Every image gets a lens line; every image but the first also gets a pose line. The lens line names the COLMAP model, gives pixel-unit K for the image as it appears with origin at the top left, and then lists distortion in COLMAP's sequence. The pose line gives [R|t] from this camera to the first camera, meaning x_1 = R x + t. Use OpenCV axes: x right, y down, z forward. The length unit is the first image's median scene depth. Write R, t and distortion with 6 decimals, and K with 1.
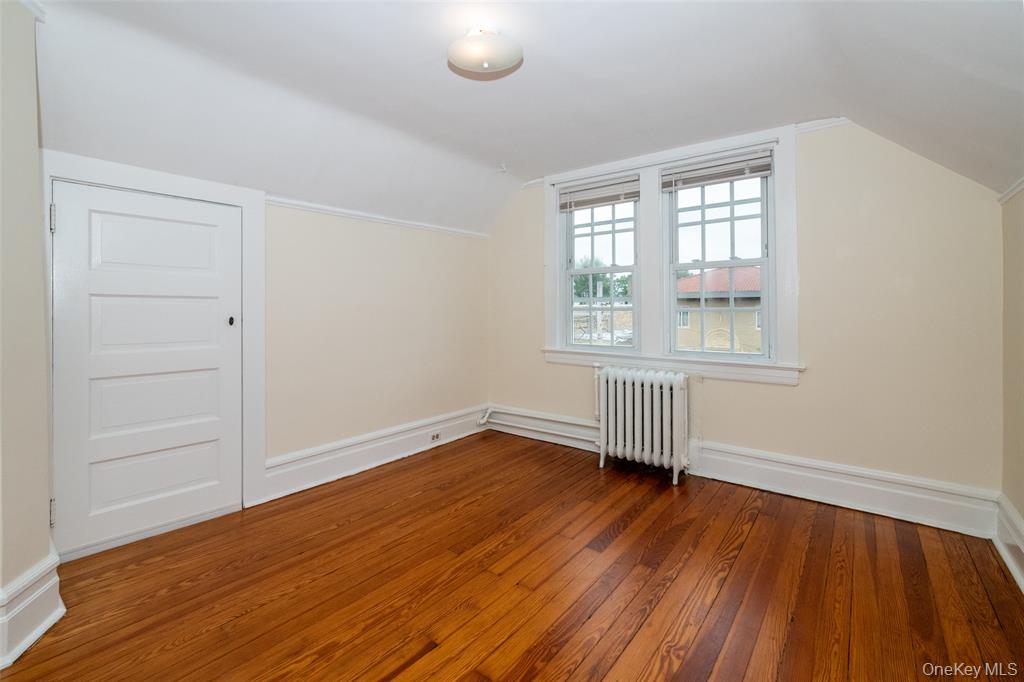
lens RADIAL K [[464.1, 0, 512.9], [0, 464.1, 313.0], [0, 0, 1]] dist [0.001028, 0.000061]
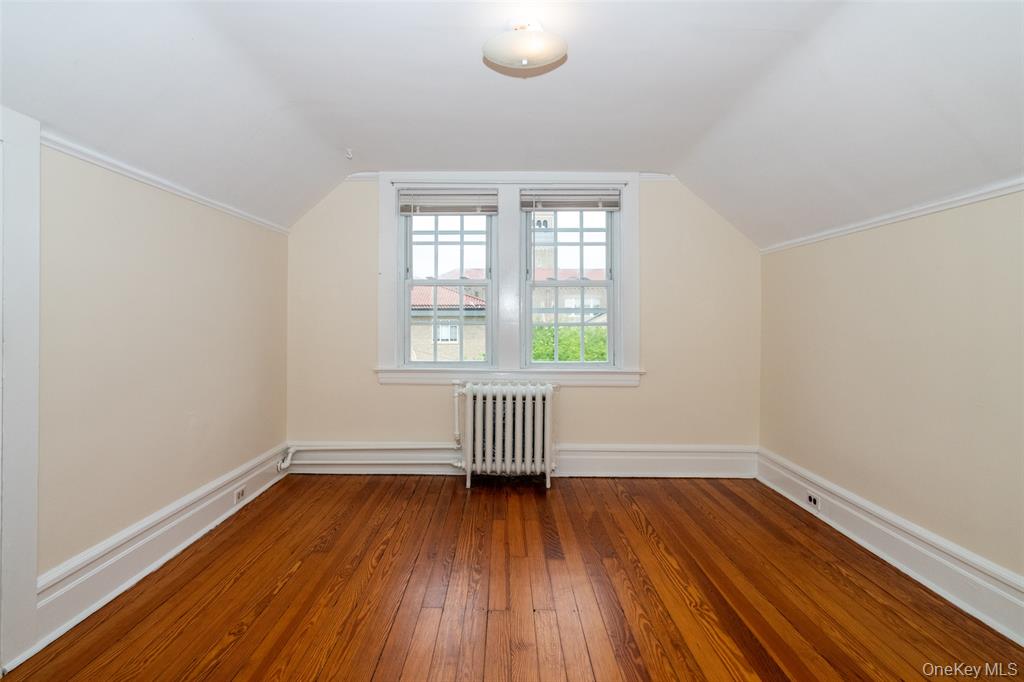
lens RADIAL K [[504.1, 0, 507.2], [0, 504.1, 329.0], [0, 0, 1]] dist [-0.000009, 0.000535]
pose [[0.797316, 0.000105, 0.603562, -0.408710], [0.001259, 0.999998, -0.001837, 0.006254], [-0.603561, 0.002225, 0.797314, 0.130110]]
